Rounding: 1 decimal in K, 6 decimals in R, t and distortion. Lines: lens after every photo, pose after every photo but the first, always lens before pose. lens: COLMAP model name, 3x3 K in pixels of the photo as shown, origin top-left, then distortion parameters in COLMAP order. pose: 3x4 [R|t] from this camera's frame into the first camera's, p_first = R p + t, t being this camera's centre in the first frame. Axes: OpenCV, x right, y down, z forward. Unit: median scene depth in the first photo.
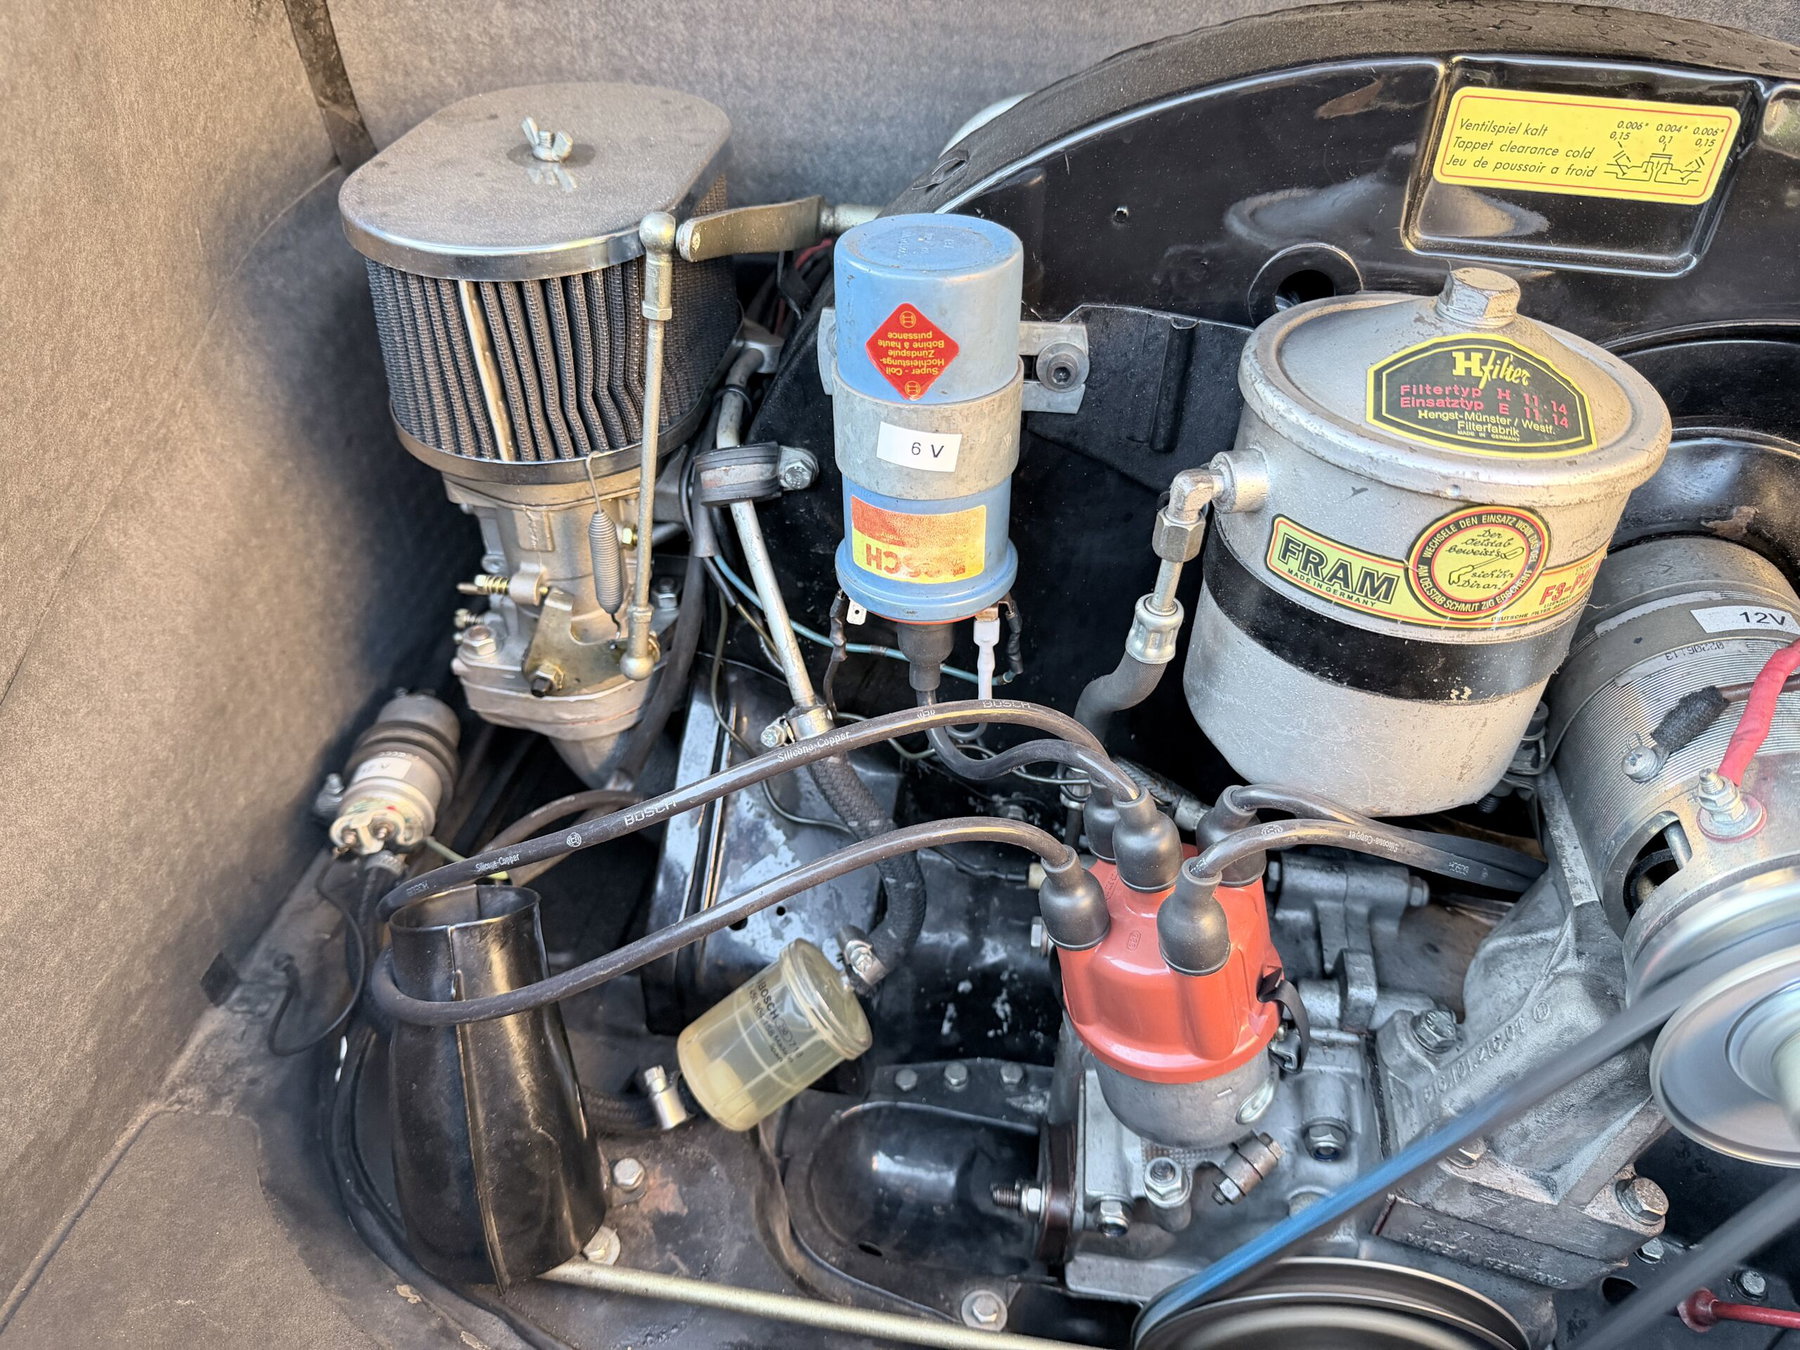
lens RADIAL K [[1296.0, 0, 897.3], [0, 1296.0, 679.0], [0, 0, 1]] dist [0.058093, -0.116061]
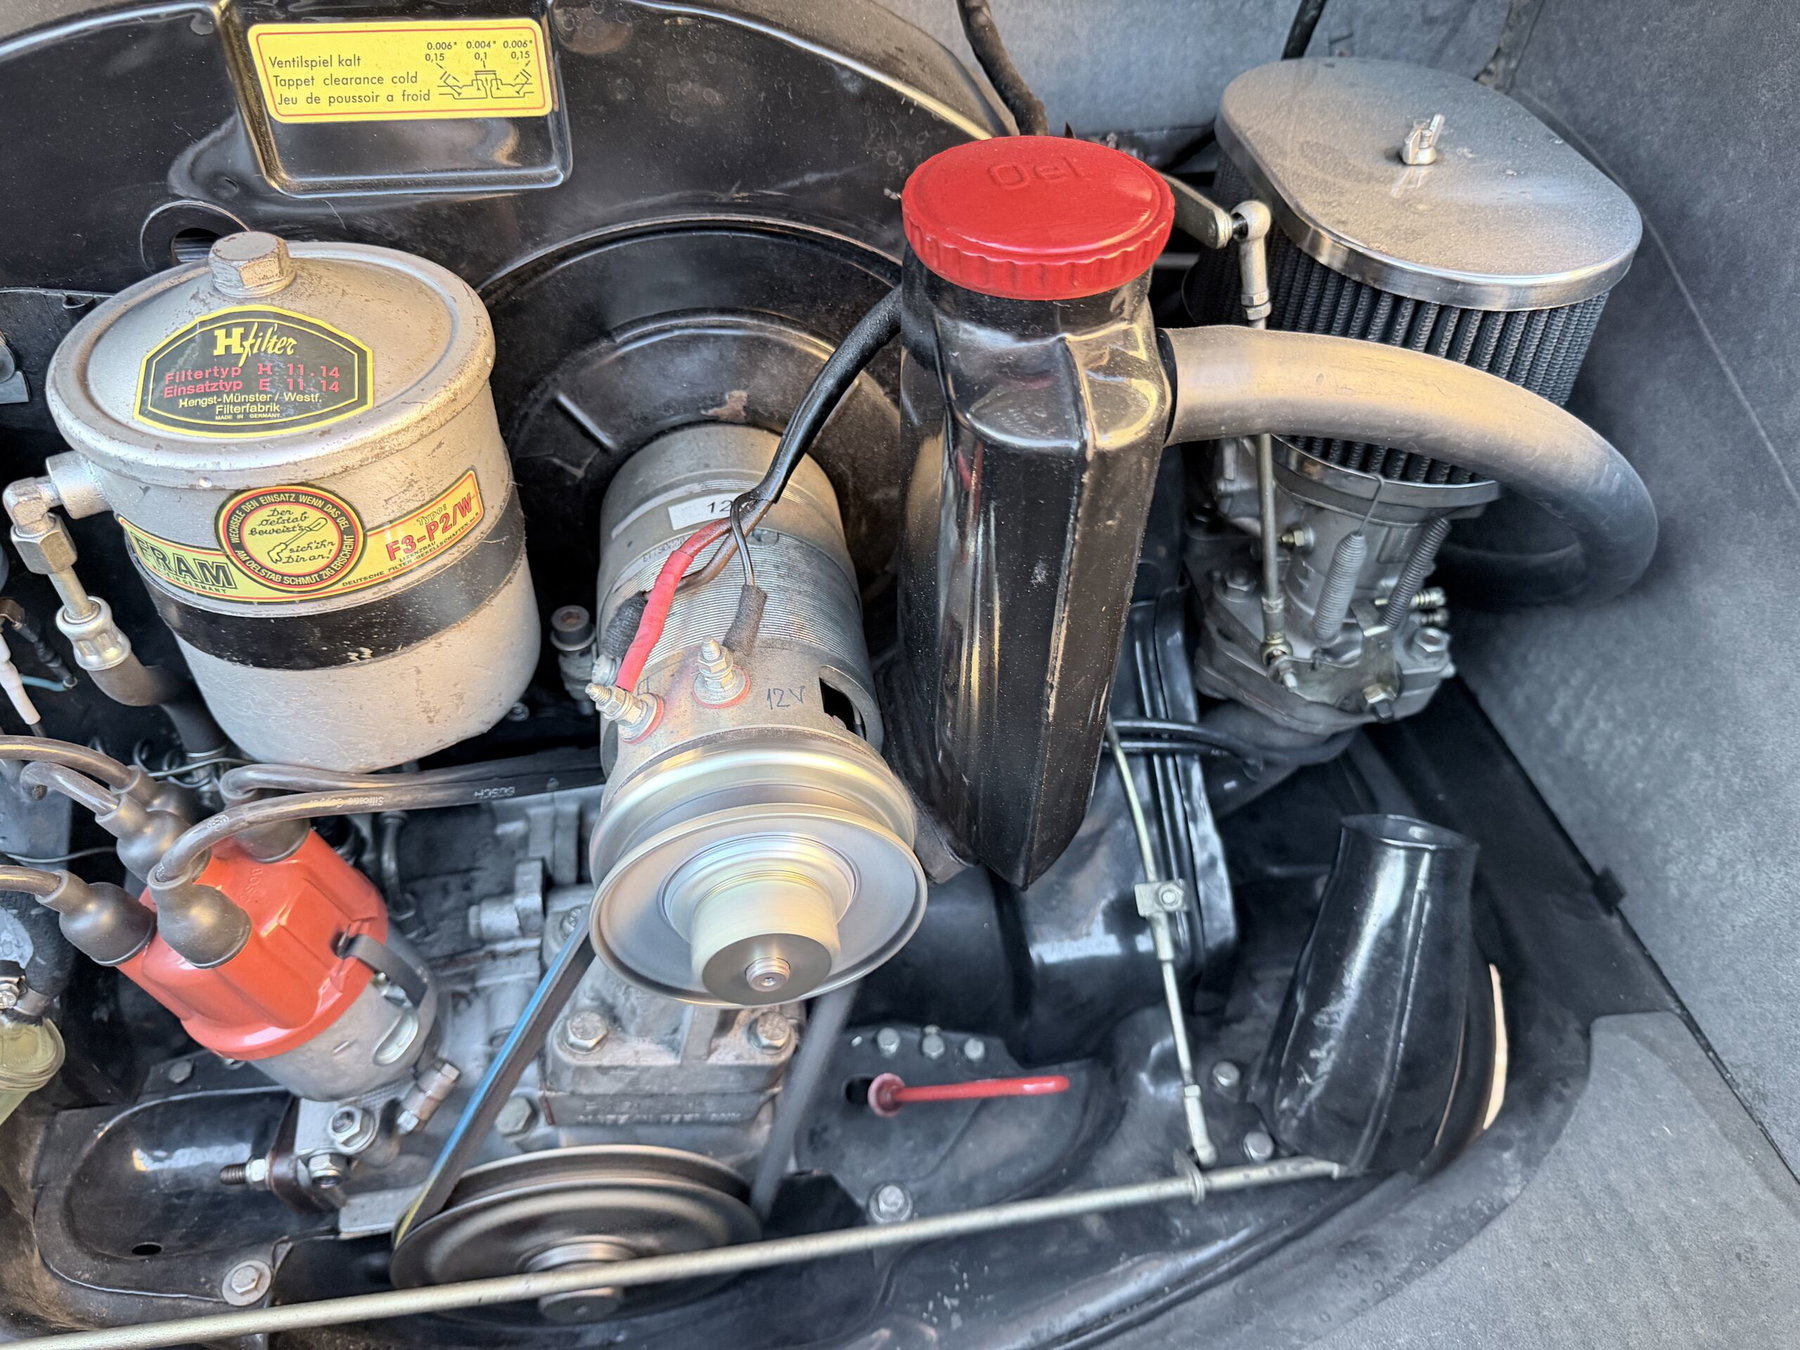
lens RADIAL K [[1309.0, 0, 900.0], [0, 1309.0, 675.0], [0, 0, 1]] dist [0.022418, -0.065226]
pose [[0.951407, -0.210781, 0.224492, 0.482363], [0.181565, 0.972793, 0.143899, -0.035481], [-0.248716, -0.096147, 0.963793, -0.073473]]
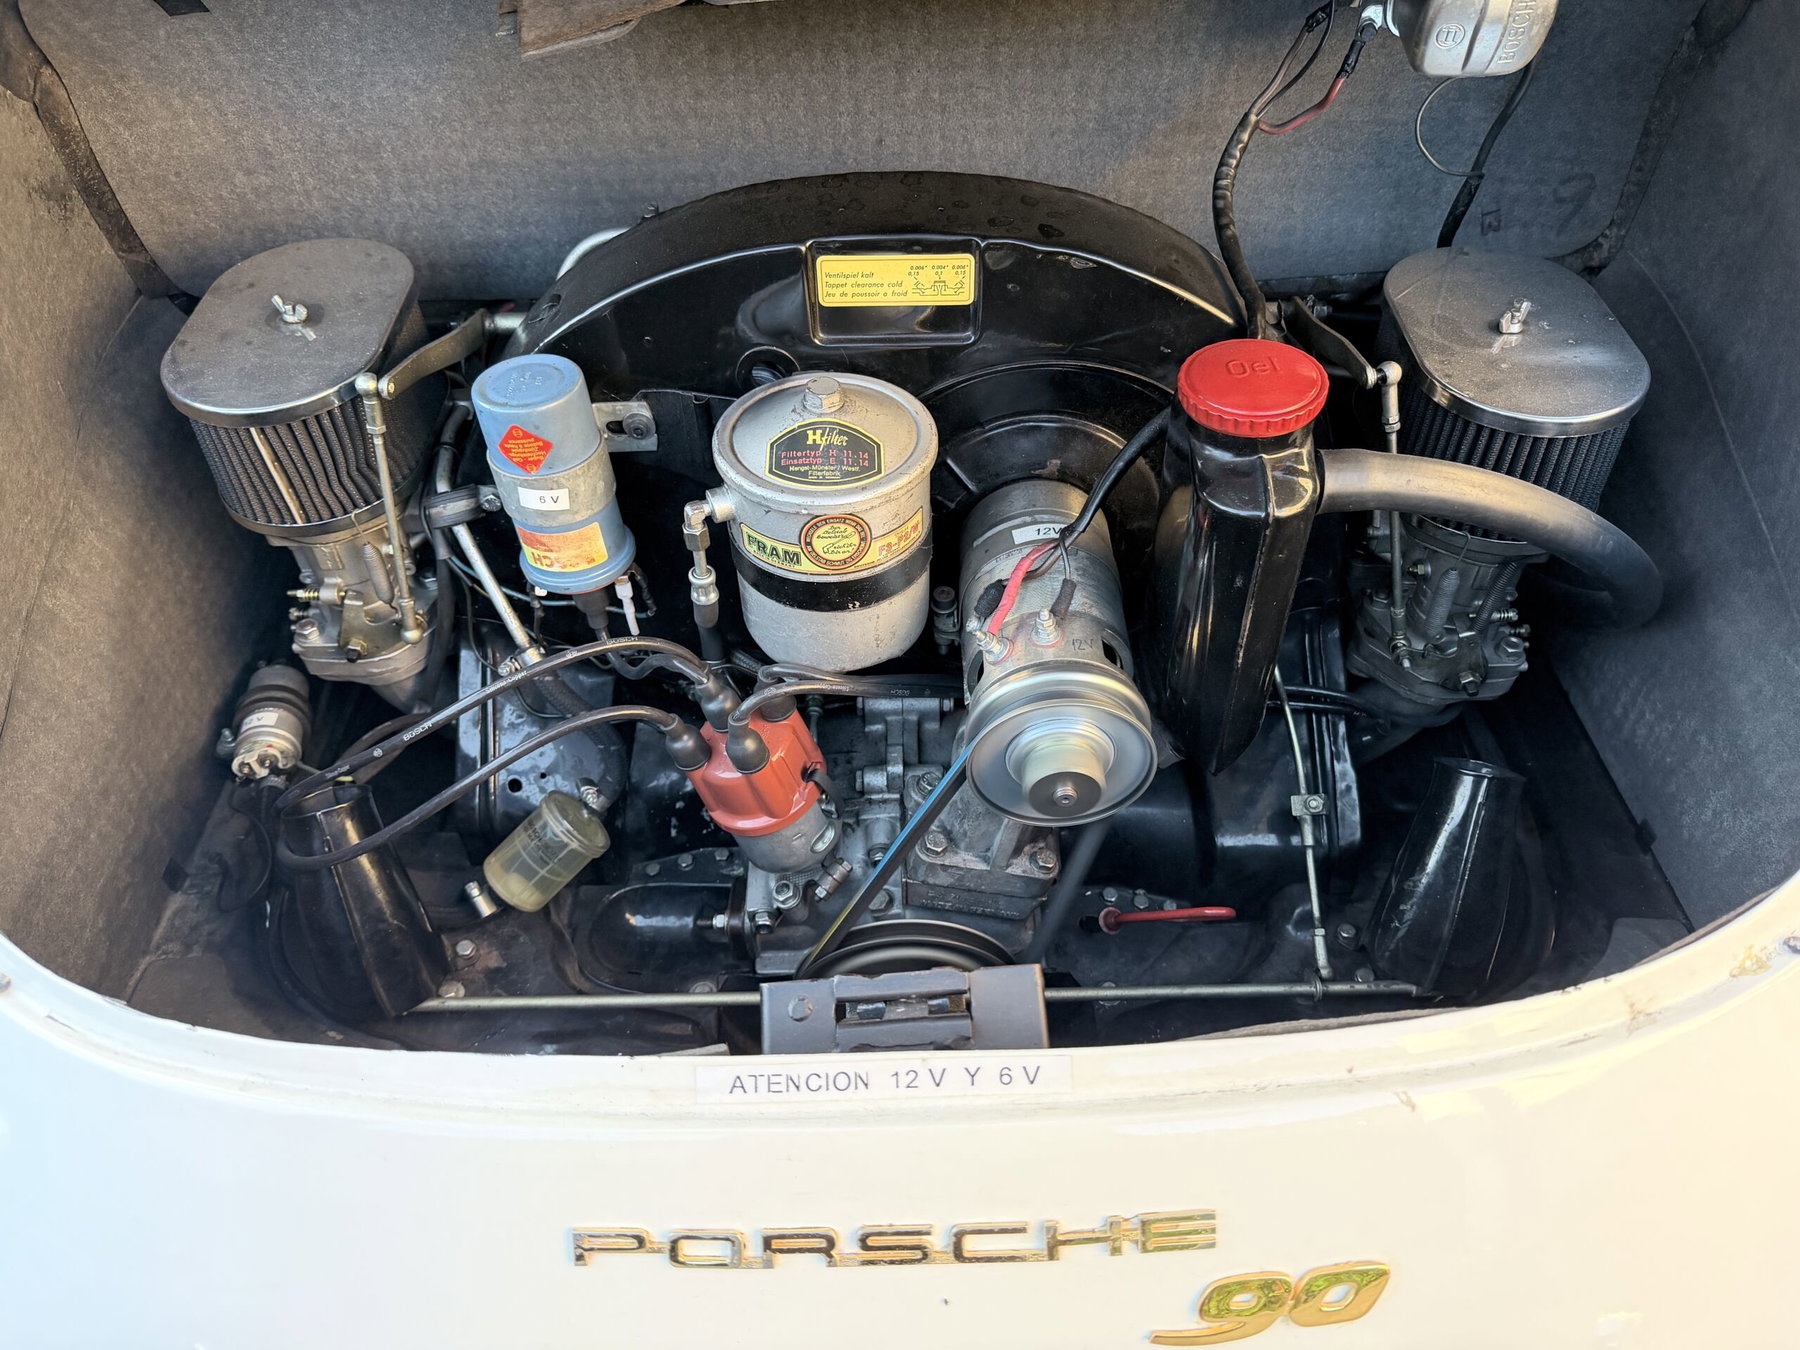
lens RADIAL K [[1287.1, 0, 911.3], [0, 1287.1, 671.0], [0, 0, 1]] dist [0.074344, -0.146603]
pose [[0.985835, -0.142837, 0.087906, 0.271990], [0.131596, 0.983695, 0.122585, -0.089122], [-0.103983, -0.109281, 0.988557, -0.669426]]
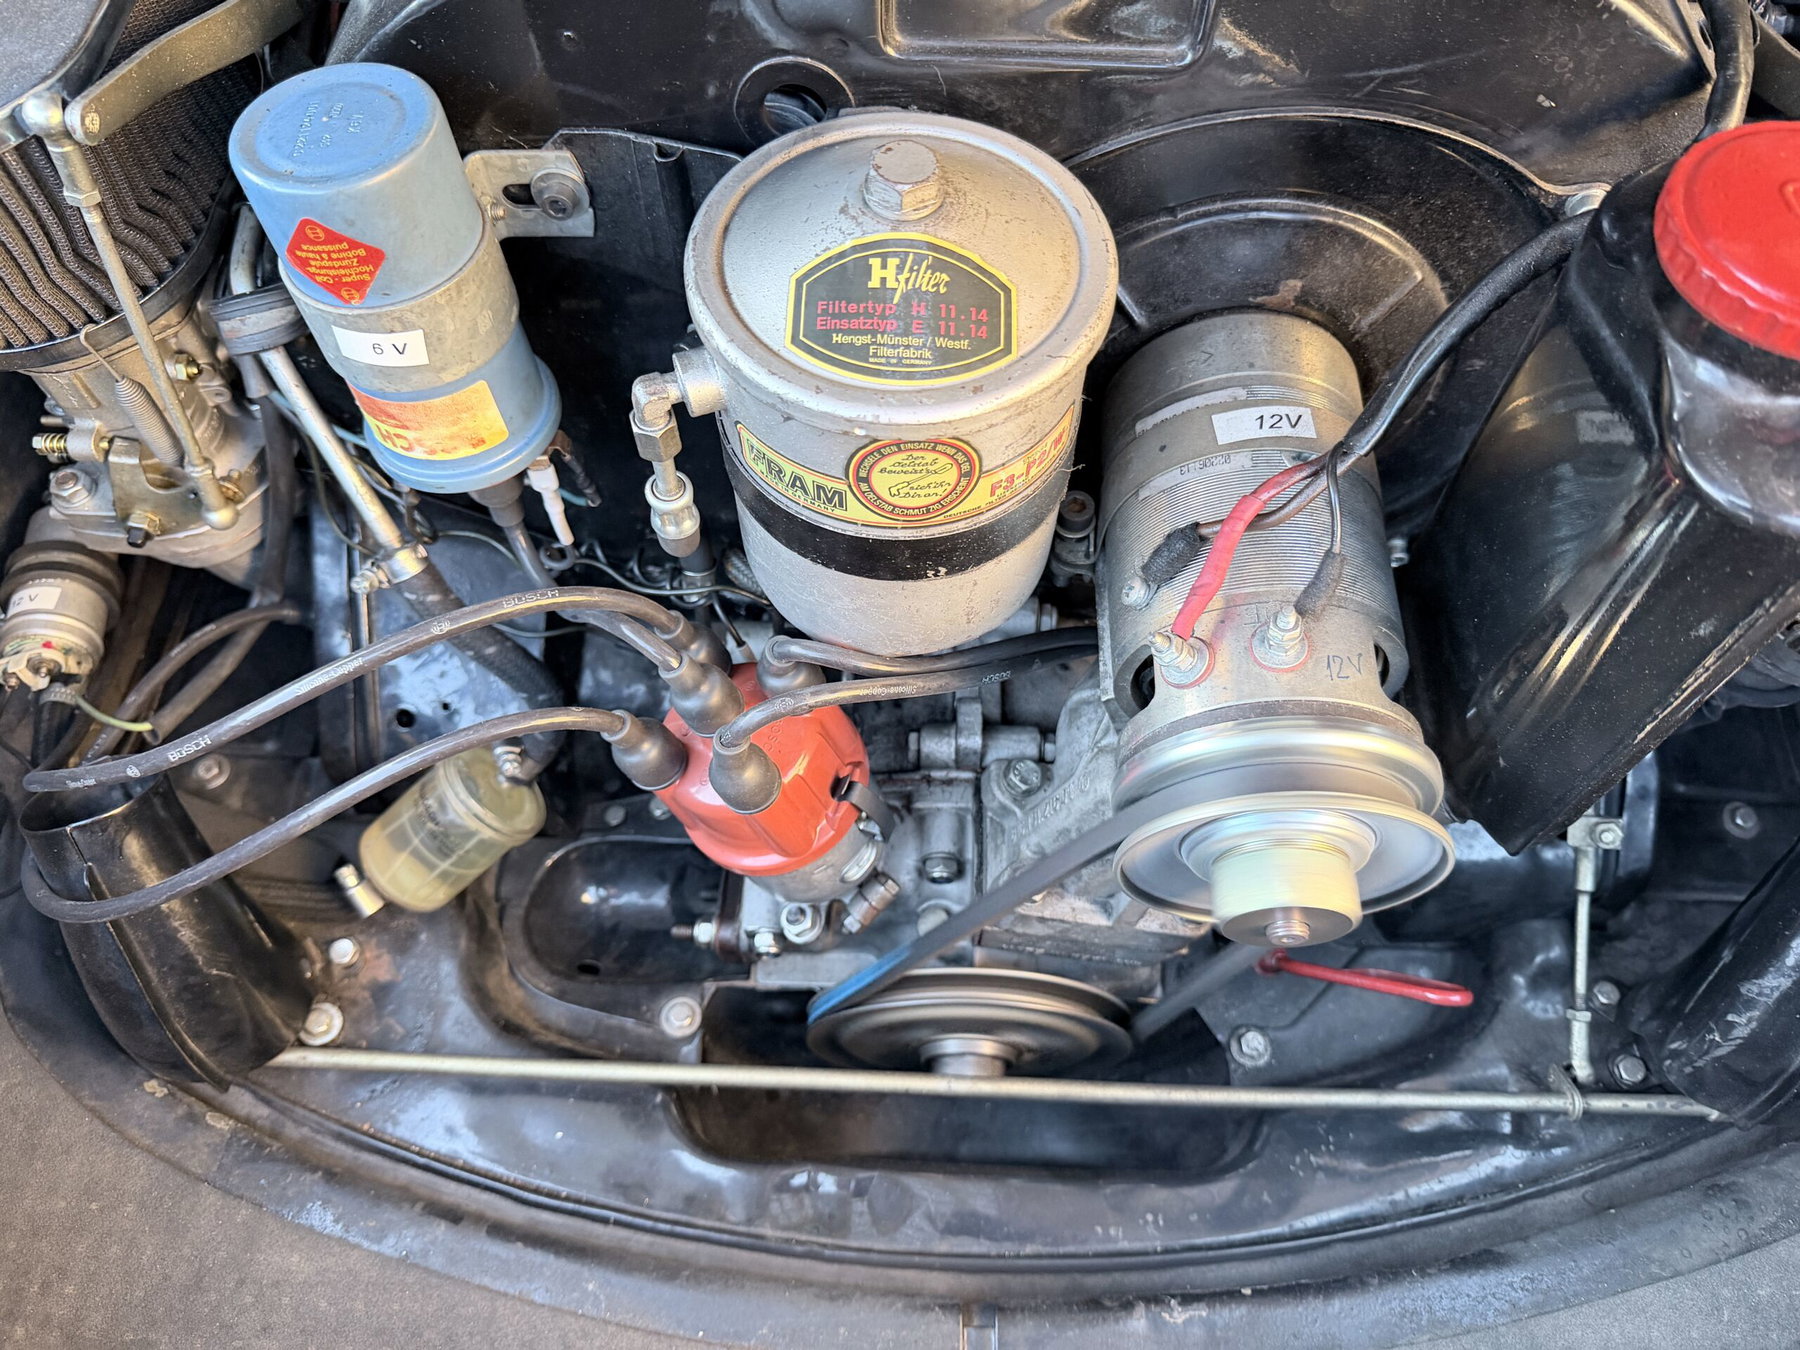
lens RADIAL K [[1296.0, 0, 897.3], [0, 1296.0, 679.0], [0, 0, 1]] dist [0.058093, -0.116061]
pose [[0.993101, -0.111358, 0.036733, 0.284259], [0.090044, 0.924887, 0.369426, -0.237931], [-0.075113, -0.363570, 0.928534, 0.008859]]
